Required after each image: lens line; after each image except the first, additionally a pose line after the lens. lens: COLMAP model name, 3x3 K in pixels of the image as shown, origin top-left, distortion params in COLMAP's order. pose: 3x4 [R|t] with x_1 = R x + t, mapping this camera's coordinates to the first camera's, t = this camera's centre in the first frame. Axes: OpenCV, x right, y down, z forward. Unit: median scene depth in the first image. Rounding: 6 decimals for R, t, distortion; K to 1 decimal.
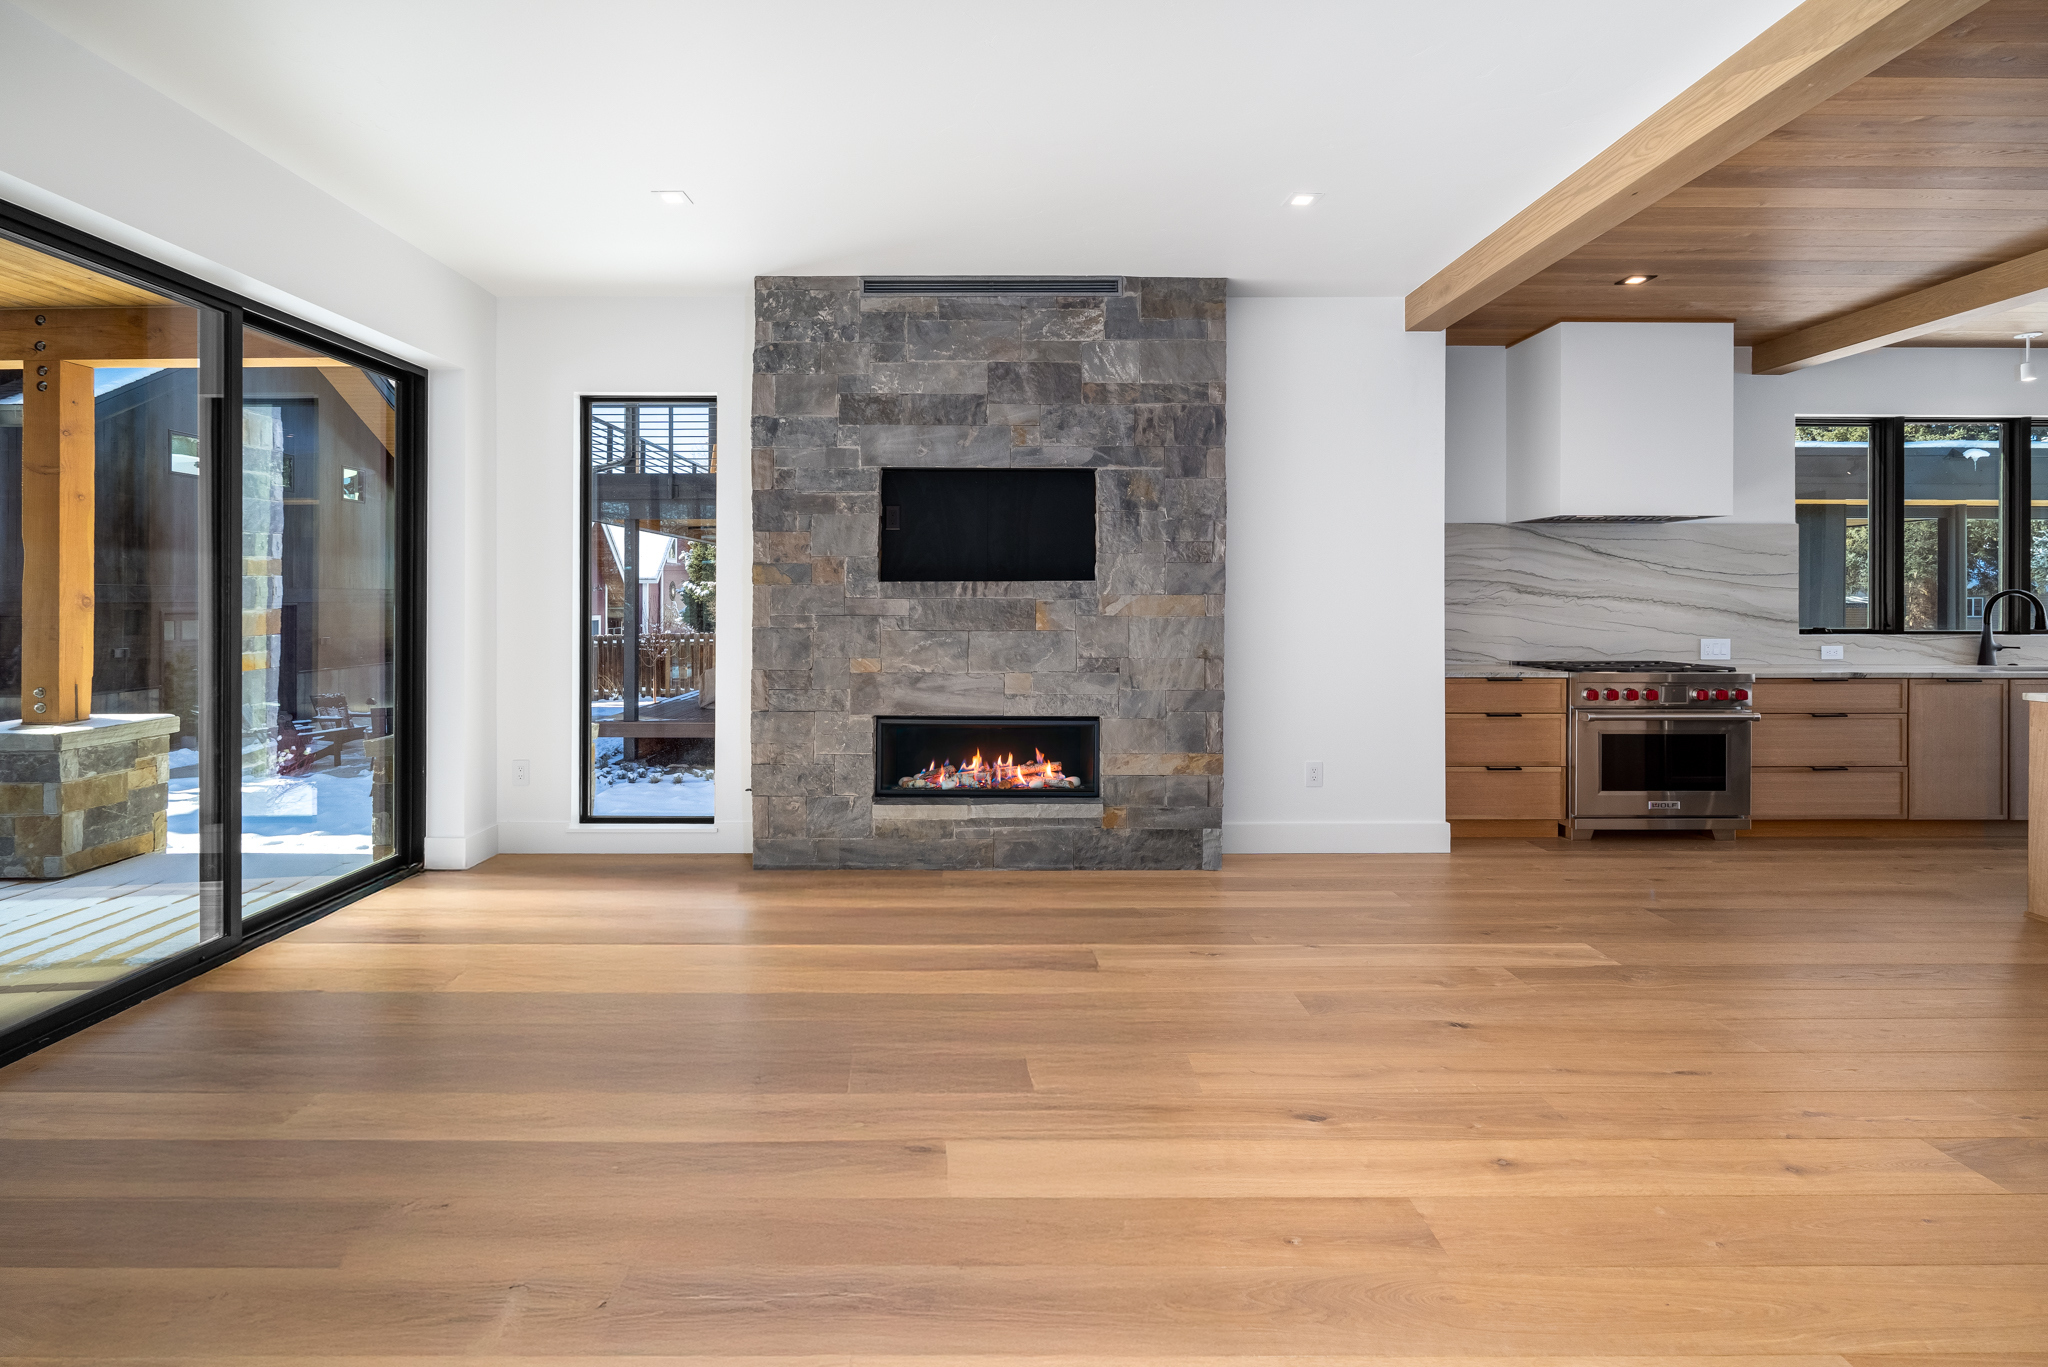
lens RADIAL K [[966.6, 0, 966.4], [0, 966.6, 596.0], [0, 0, 1]] dist [-0.011959, 0.003764]
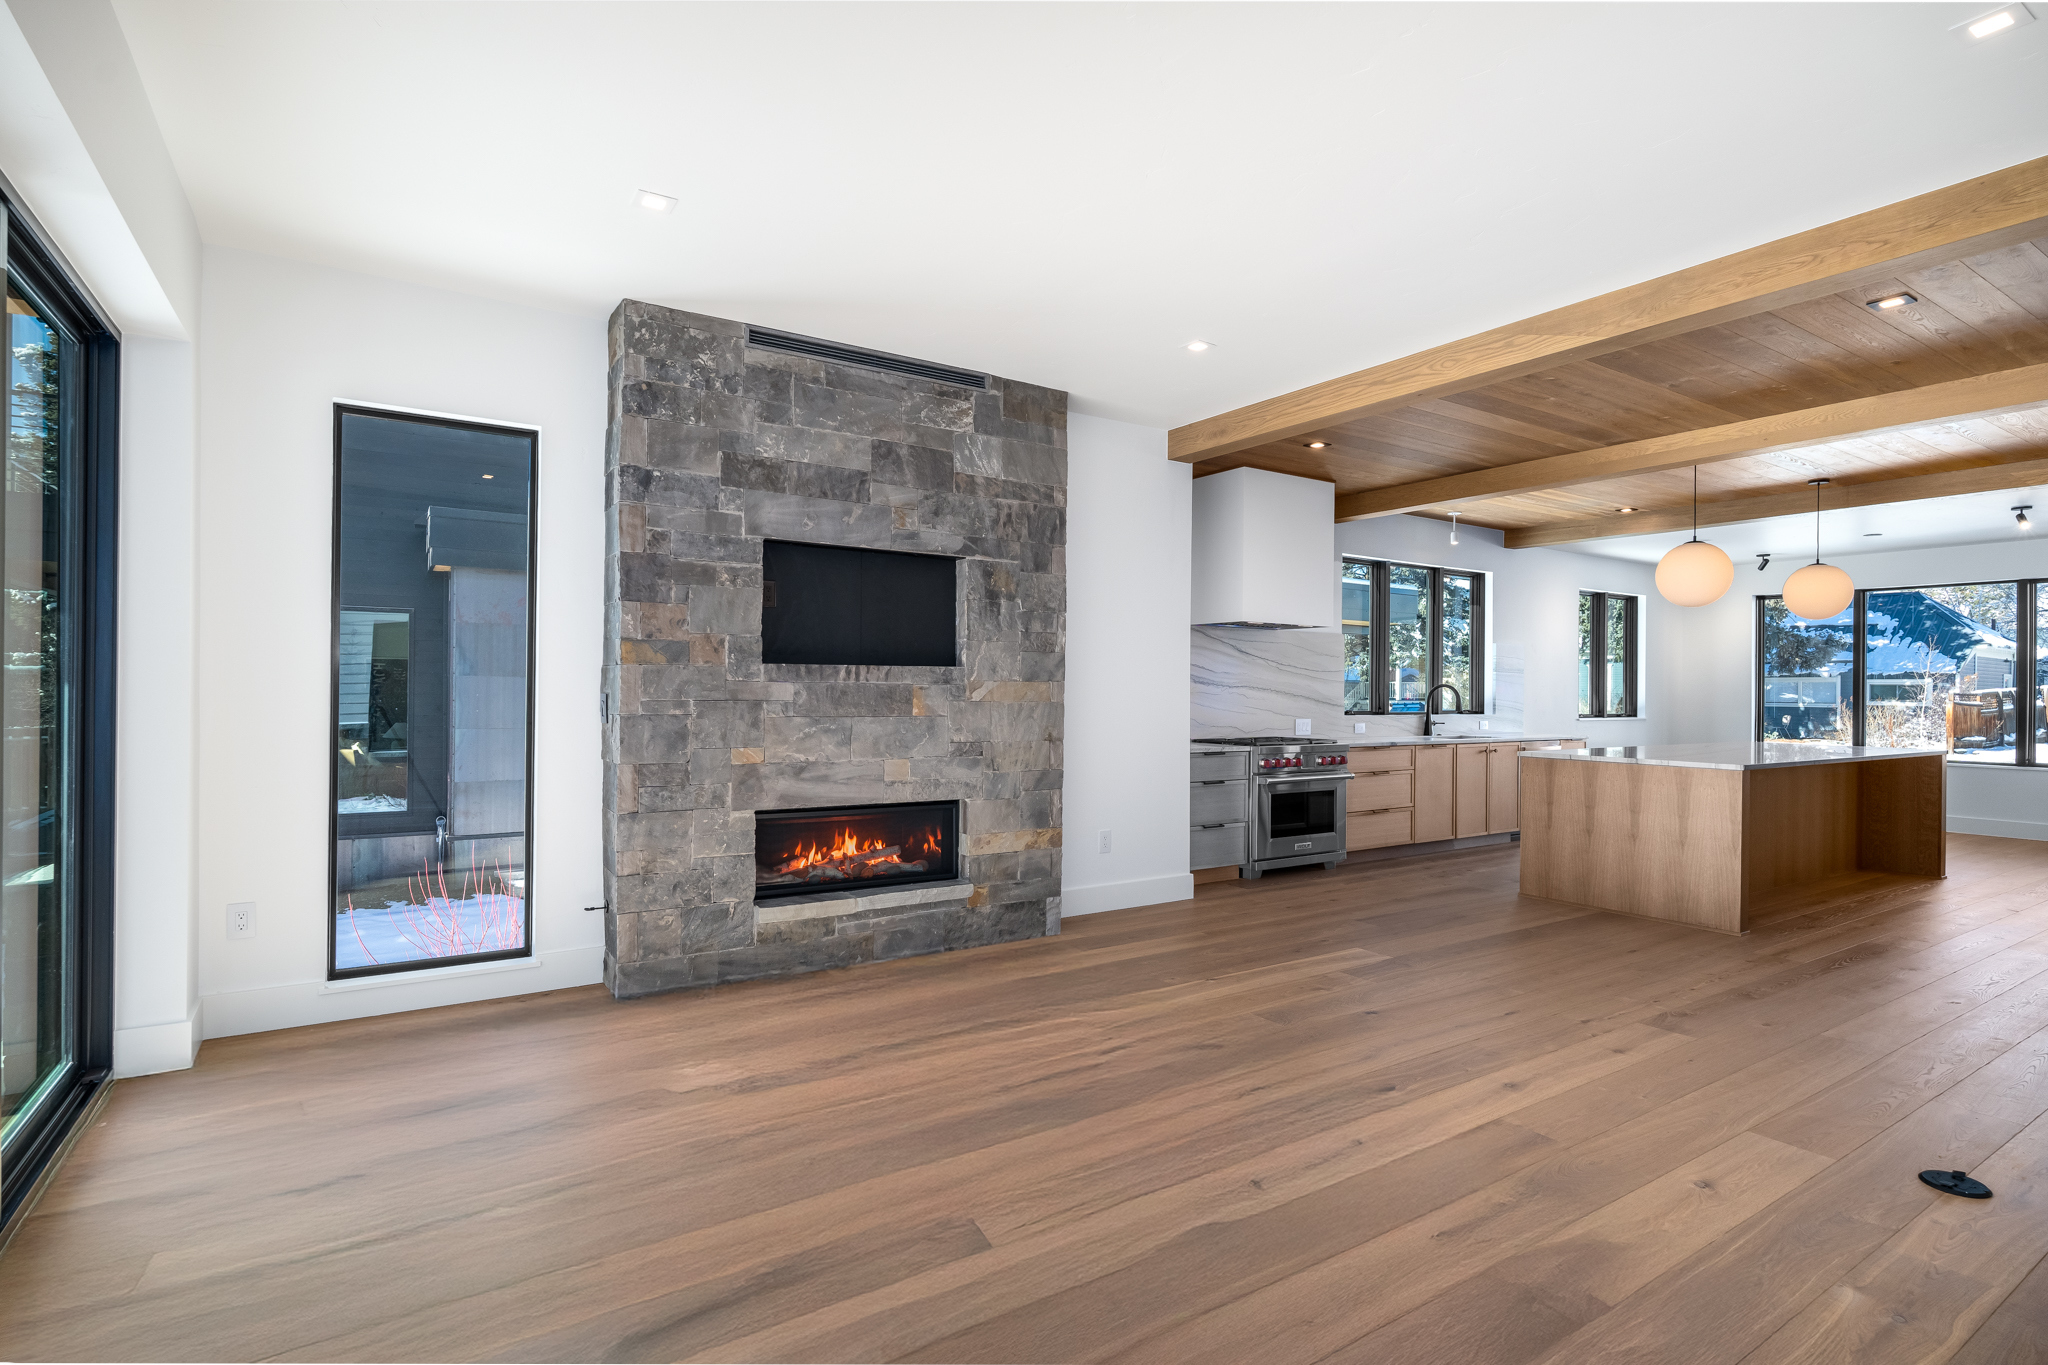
lens RADIAL K [[1013.4, 0, 1003.7], [0, 1013.4, 684.2], [0, 0, 1]] dist [-0.007312, 0.003379]
pose [[0.837822, 0.010198, 0.545848, -0.417490], [-0.011343, 0.999935, -0.001271, 0.003622], [-0.545826, -0.005126, 0.837883, 0.075509]]
